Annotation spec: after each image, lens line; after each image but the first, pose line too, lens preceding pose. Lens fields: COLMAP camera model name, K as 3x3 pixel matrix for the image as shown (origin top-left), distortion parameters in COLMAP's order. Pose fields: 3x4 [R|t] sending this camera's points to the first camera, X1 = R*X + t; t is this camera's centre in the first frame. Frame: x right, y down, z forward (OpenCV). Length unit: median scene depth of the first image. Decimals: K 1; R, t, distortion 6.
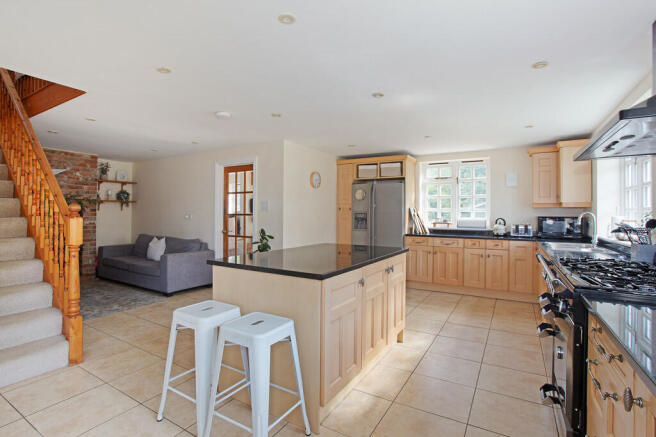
lens RADIAL K [[329.1, 0, 325.9], [0, 329.1, 212.2], [0, 0, 1]] dist [-0.028917, 0.000707]
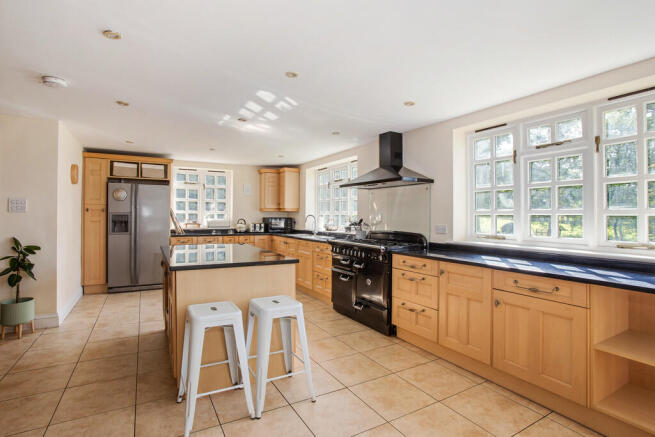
lens RADIAL K [[328.6, 0, 323.5], [0, 328.6, 217.4], [0, 0, 1]] dist [-0.028917, 0.000707]
pose [[0.478998, -0.009120, 0.877769, -0.504804], [-0.002230, 0.999930, 0.011606, -0.003202], [-0.877813, -0.007517, 0.478944, 0.097040]]
